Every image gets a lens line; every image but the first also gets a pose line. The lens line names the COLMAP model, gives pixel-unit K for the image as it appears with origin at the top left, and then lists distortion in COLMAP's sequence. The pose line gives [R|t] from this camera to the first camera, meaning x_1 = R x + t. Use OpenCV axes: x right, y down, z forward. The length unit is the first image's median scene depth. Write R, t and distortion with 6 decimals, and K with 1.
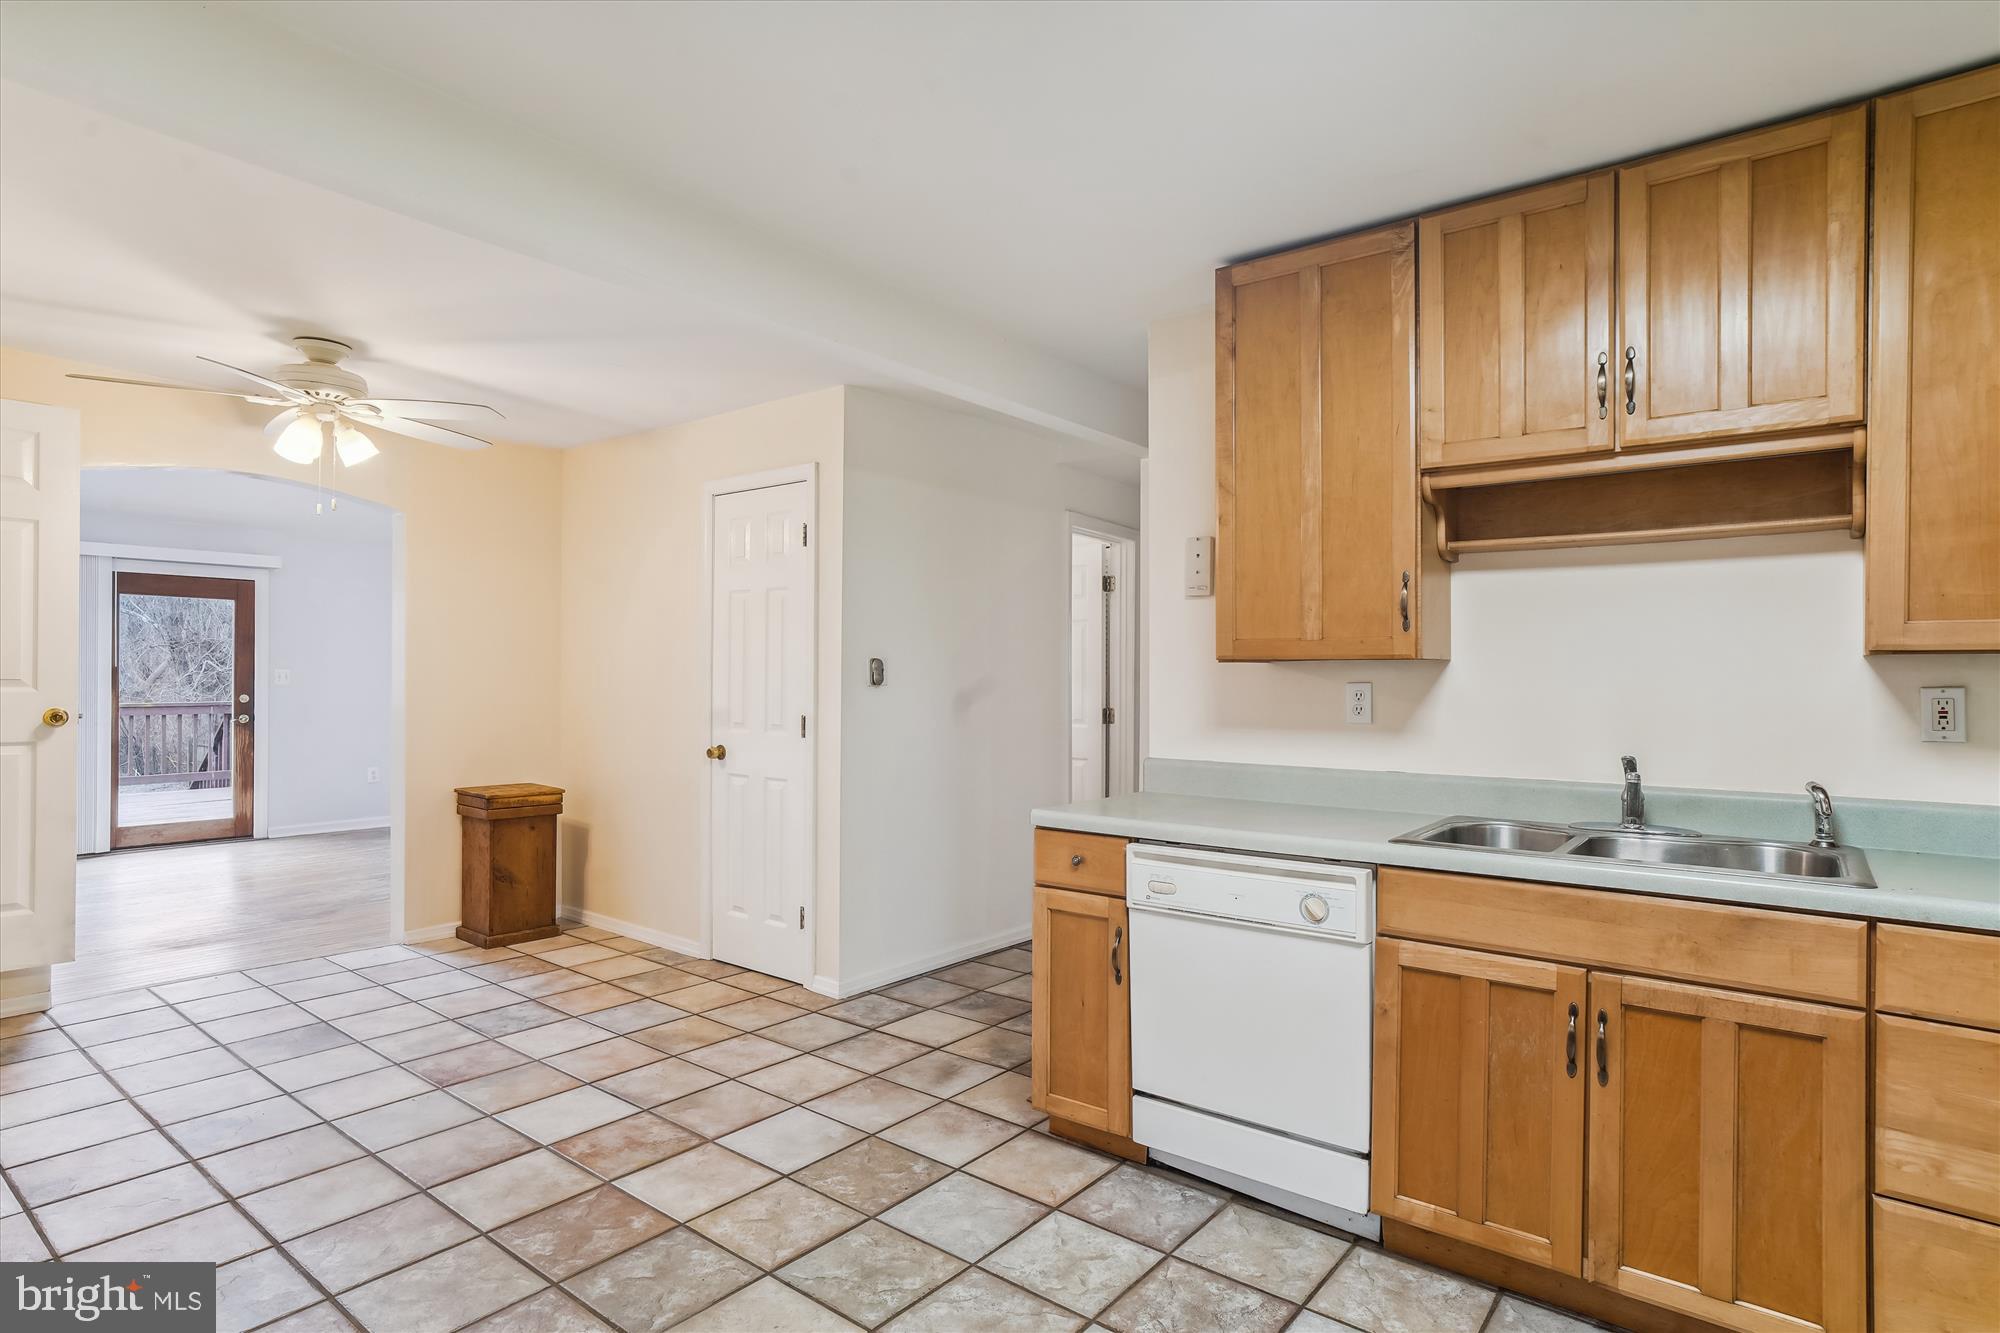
lens RADIAL K [[1057.7, 0, 1002.1], [0, 1057.7, 677.4], [0, 0, 1]] dist [-0.039108, 0.026208]
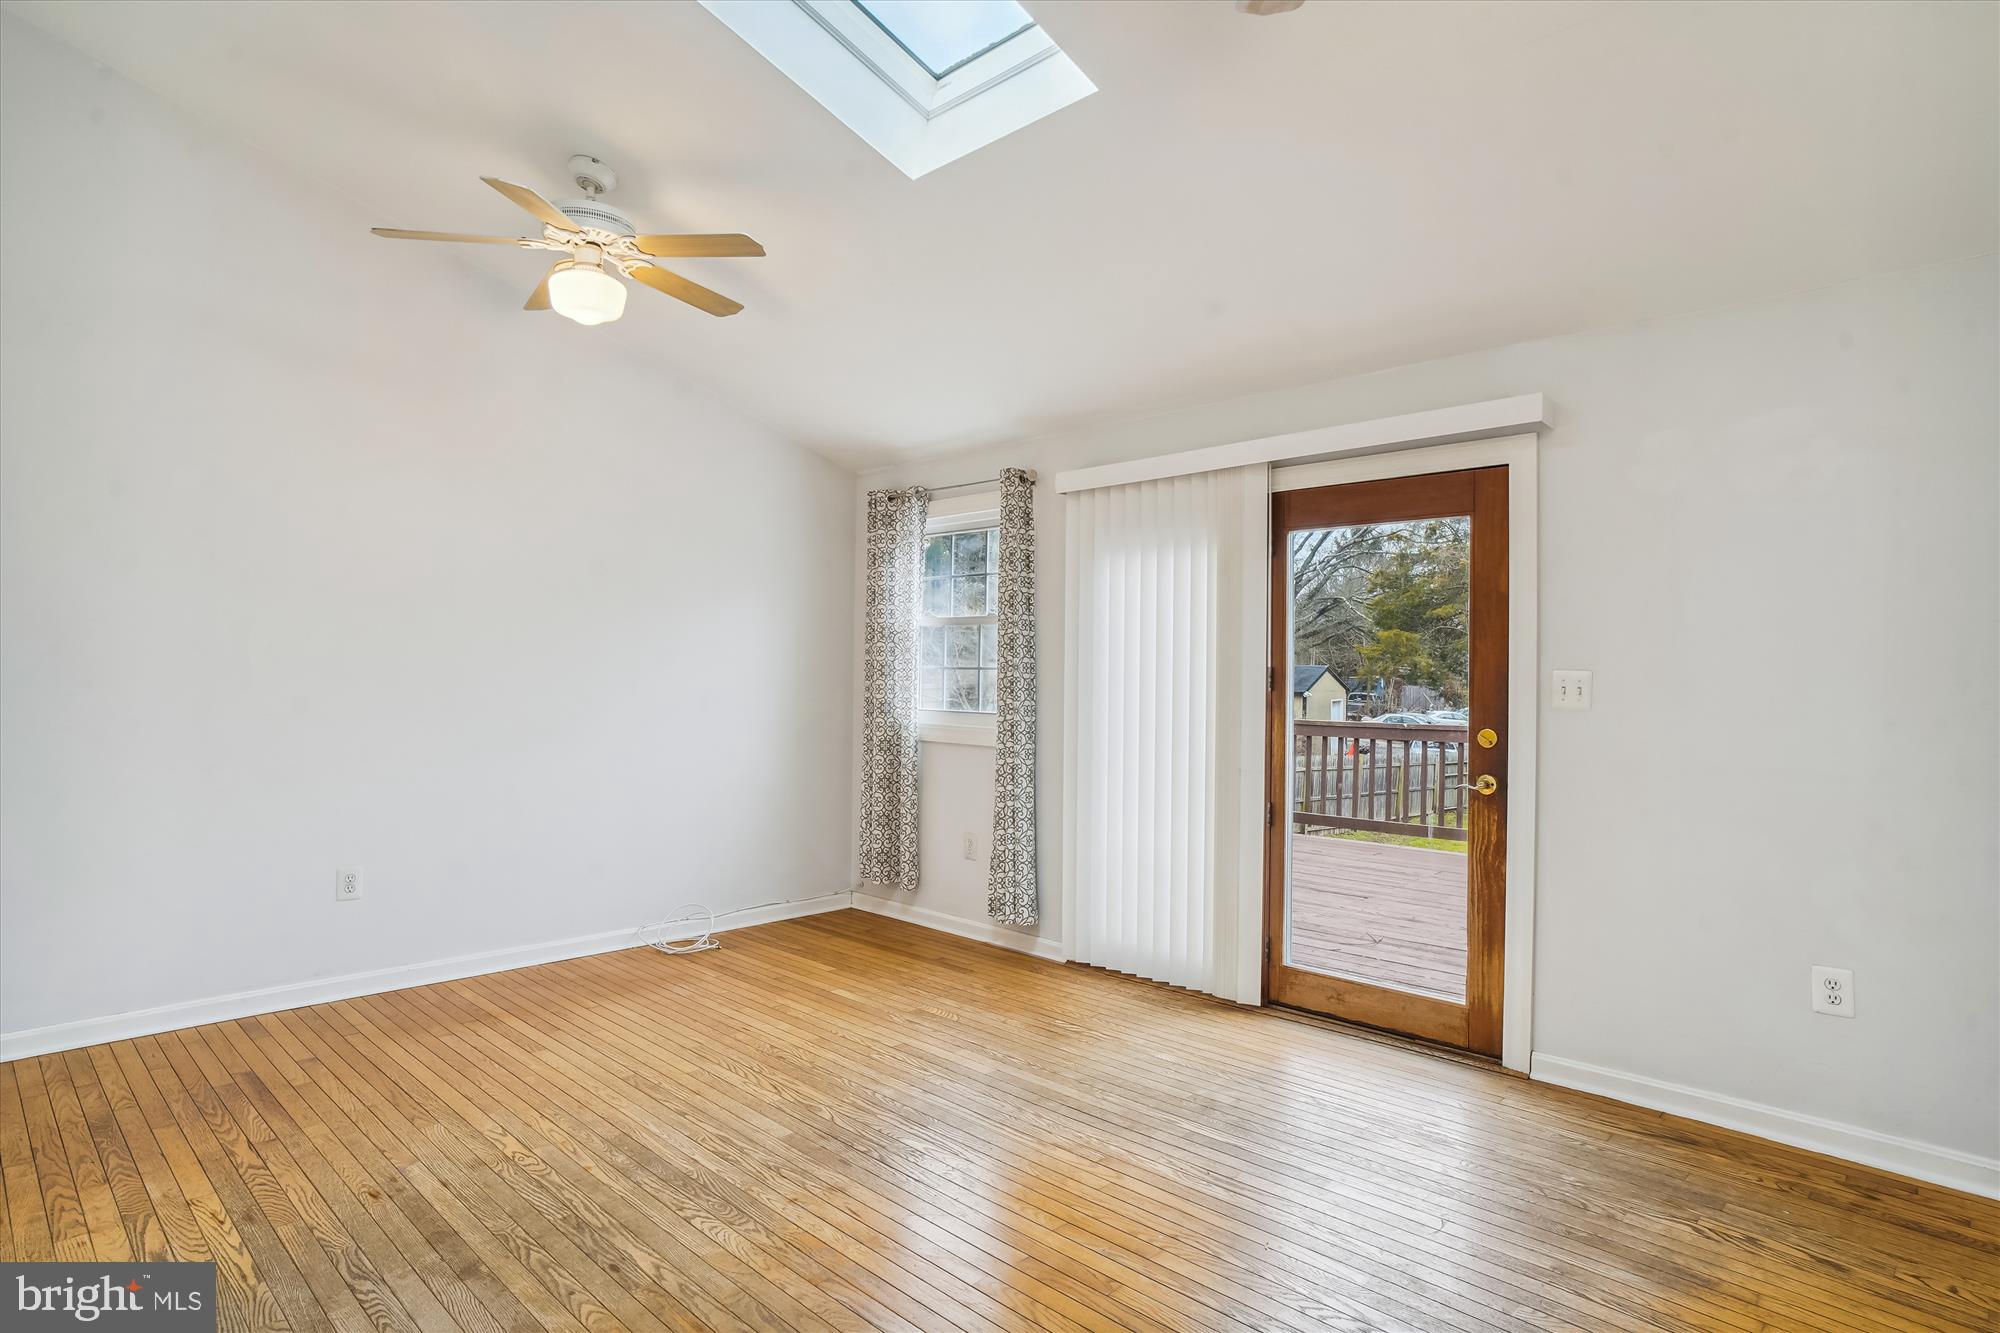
lens RADIAL K [[1057.7, 0, 990.7], [0, 1057.7, 666.4], [0, 0, 1]] dist [-0.039108, 0.026208]
pose [[-0.094419, -0.015235, -0.995416, -0.563549], [-0.012912, 0.999818, -0.014077, -0.001739], [0.995449, 0.011523, -0.094598, 1.743204]]
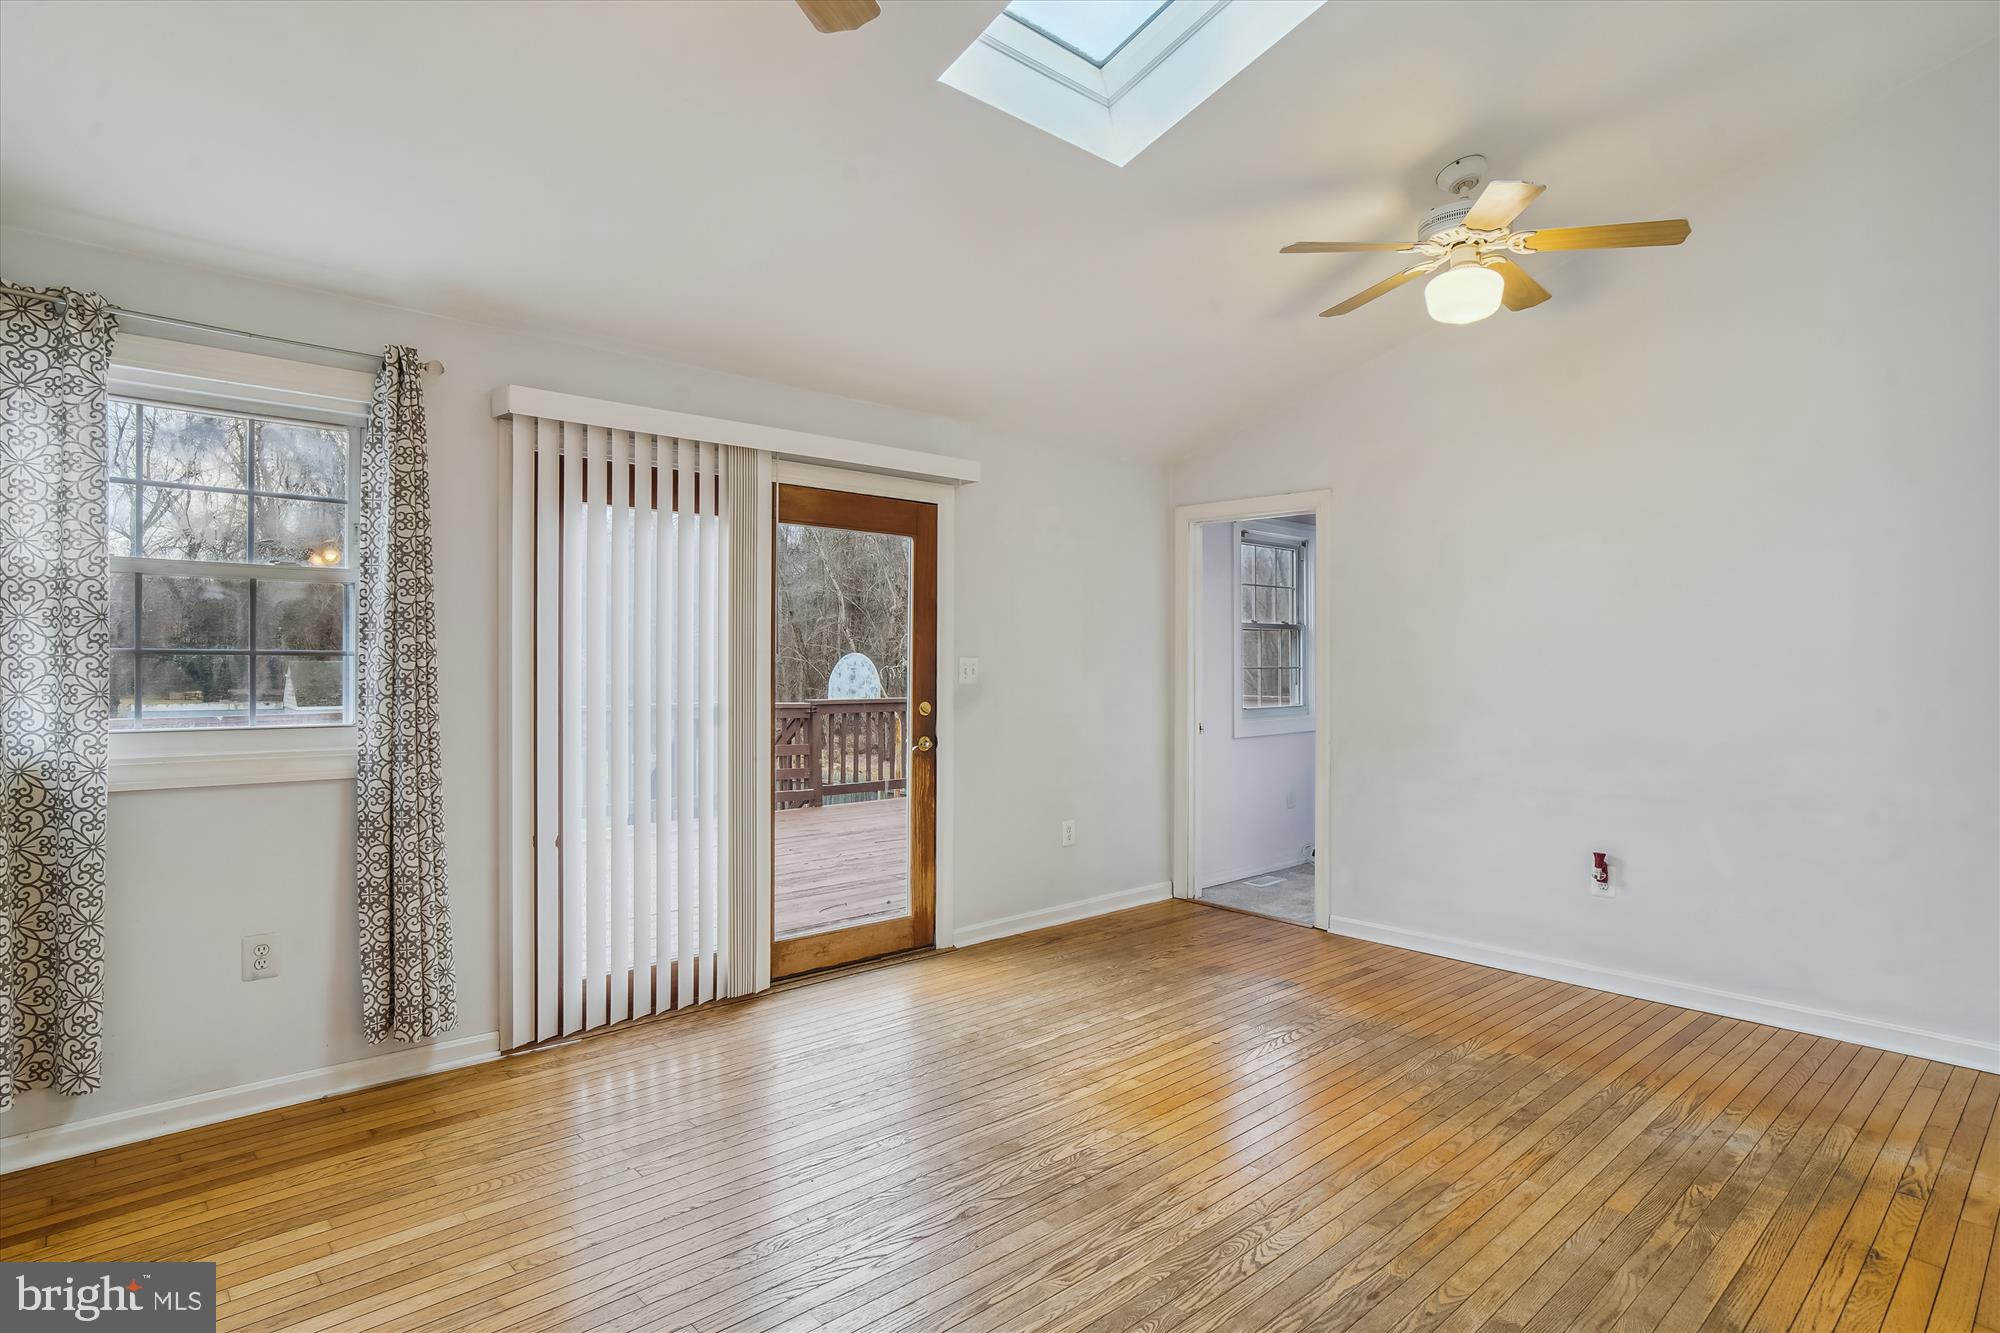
lens RADIAL K [[1057.7, 0, 996.4], [0, 1057.7, 672.7], [0, 0, 1]] dist [-0.039108, 0.026208]
pose [[0.988666, -0.000255, -0.150133, -1.252531], [0.001422, 0.999970, 0.007665, -0.008480], [0.150127, -0.007792, 0.988636, 0.894103]]
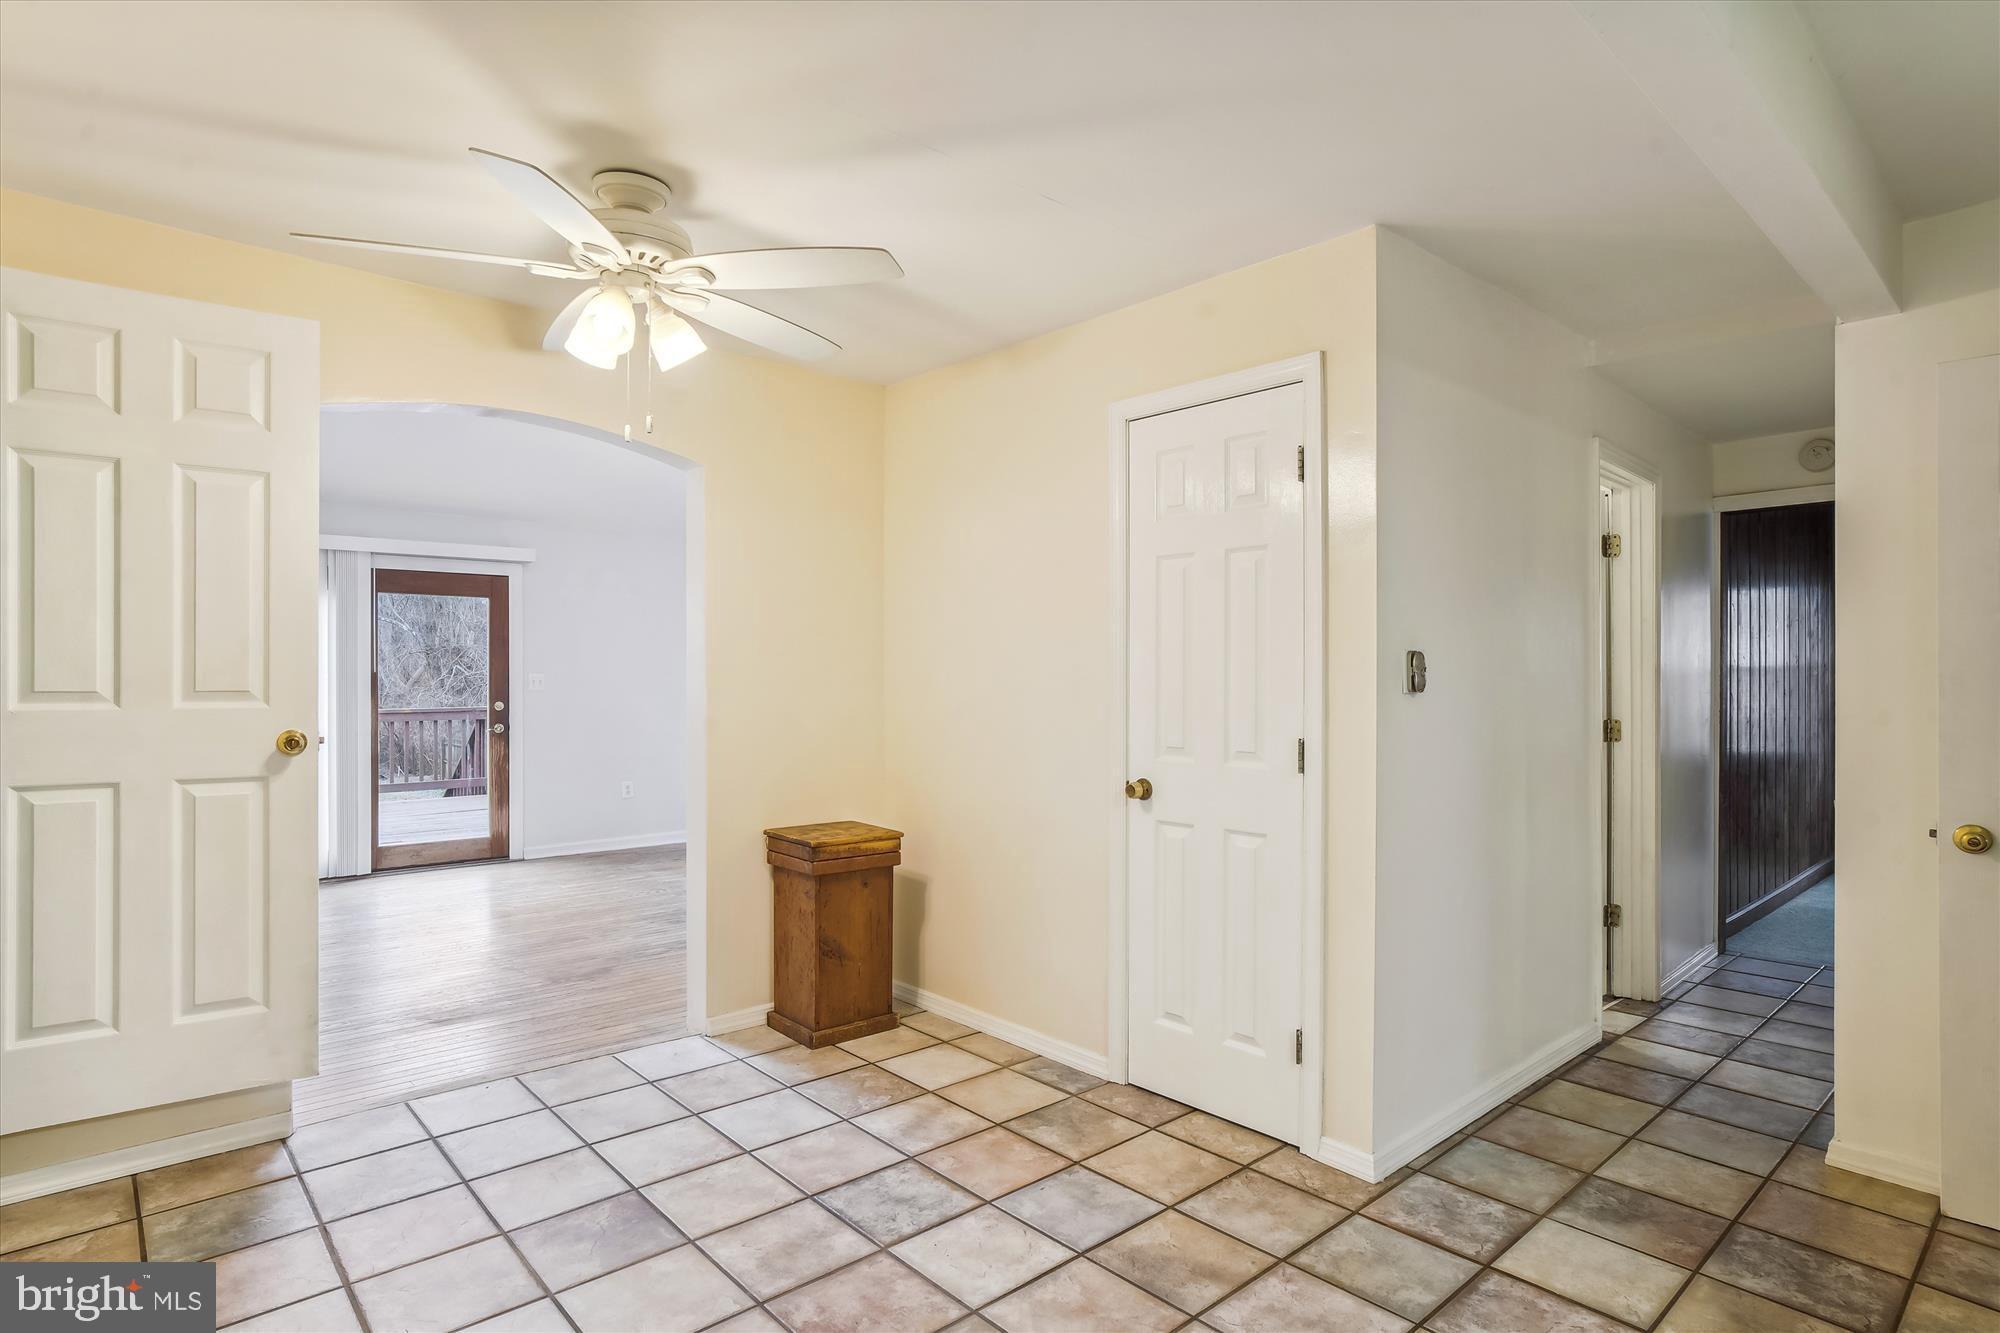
lens RADIAL K [[1057.7, 0, 996.4], [0, 1057.7, 677.0], [0, 0, 1]] dist [-0.039108, 0.026208]
pose [[0.984748, -0.006739, -0.173856, -0.290953], [0.006786, 0.999977, -0.000328, -0.003999], [0.173854, -0.000856, 0.984771, 0.361284]]
